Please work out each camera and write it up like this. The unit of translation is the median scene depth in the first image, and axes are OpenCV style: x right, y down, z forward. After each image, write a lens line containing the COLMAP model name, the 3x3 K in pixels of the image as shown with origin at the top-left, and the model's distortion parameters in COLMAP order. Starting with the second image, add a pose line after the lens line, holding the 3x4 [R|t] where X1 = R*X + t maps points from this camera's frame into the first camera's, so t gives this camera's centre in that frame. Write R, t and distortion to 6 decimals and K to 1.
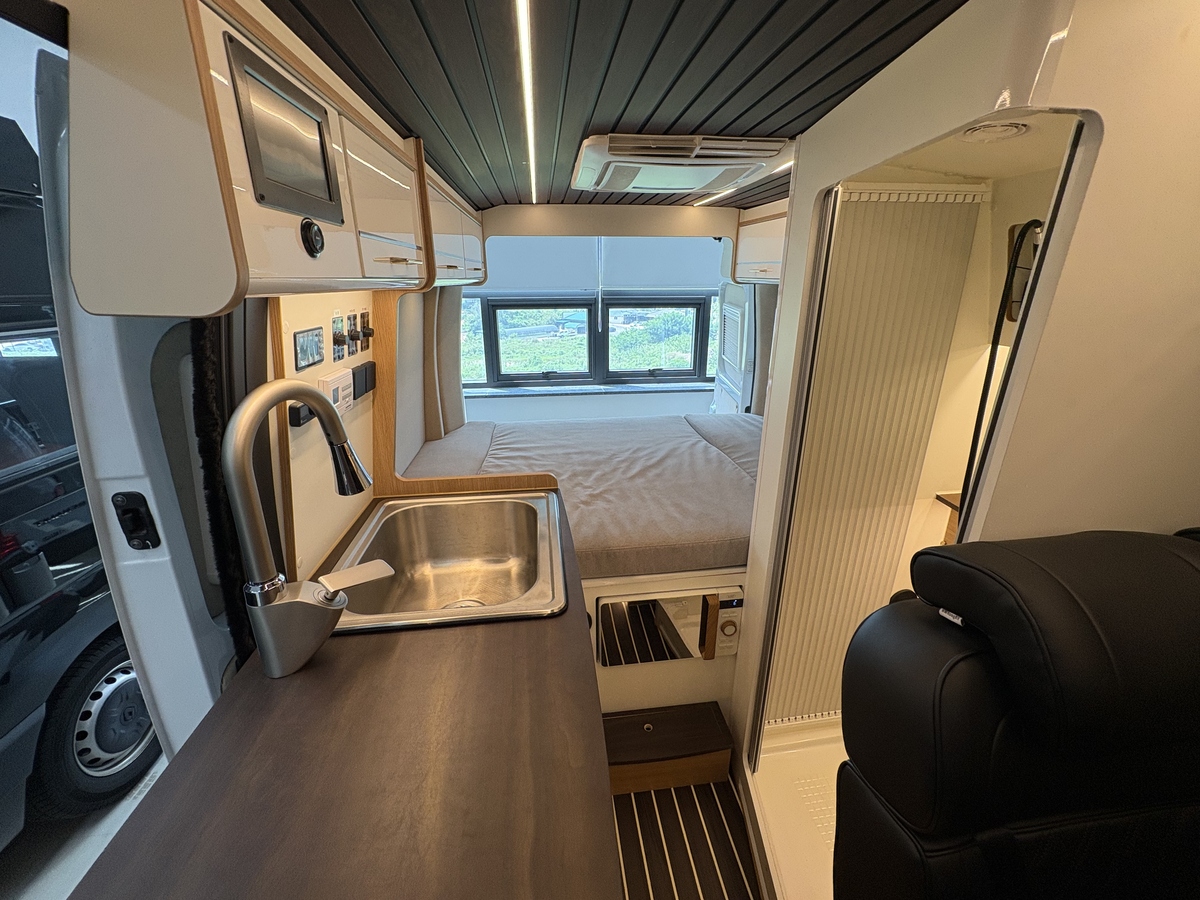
lens RADIAL K [[481.4, 0, 600.4], [0, 481.4, 448.7], [0, 0, 1]] dist [0.001674, 0.000456]
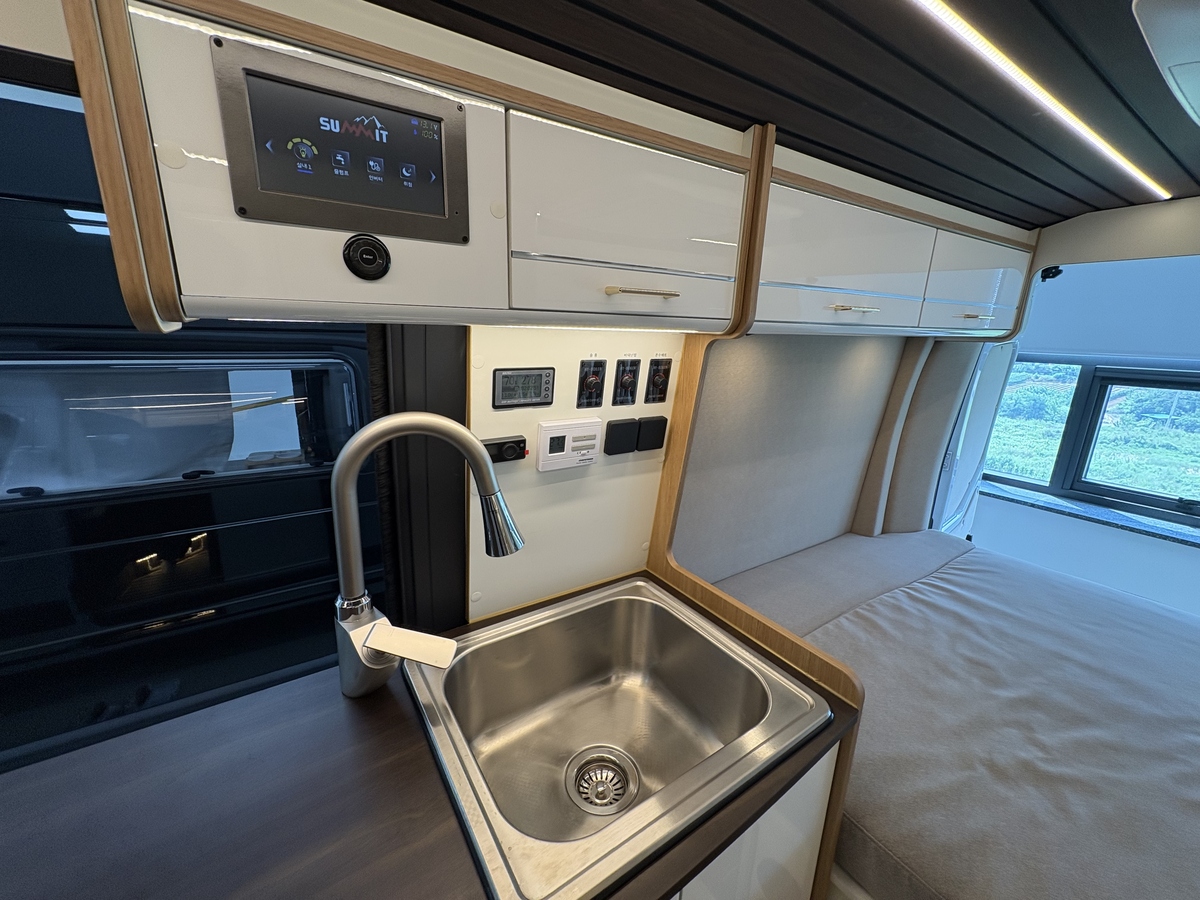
lens RADIAL K [[481.4, 0, 599.8], [0, 481.4, 447.0], [0, 0, 1]] dist [0.001674, 0.000456]
pose [[0.448932, 0.227595, -0.864095, 0.116080], [-0.322456, 0.943123, 0.080881, -0.091708], [0.833356, 0.242323, 0.496788, 0.285222]]
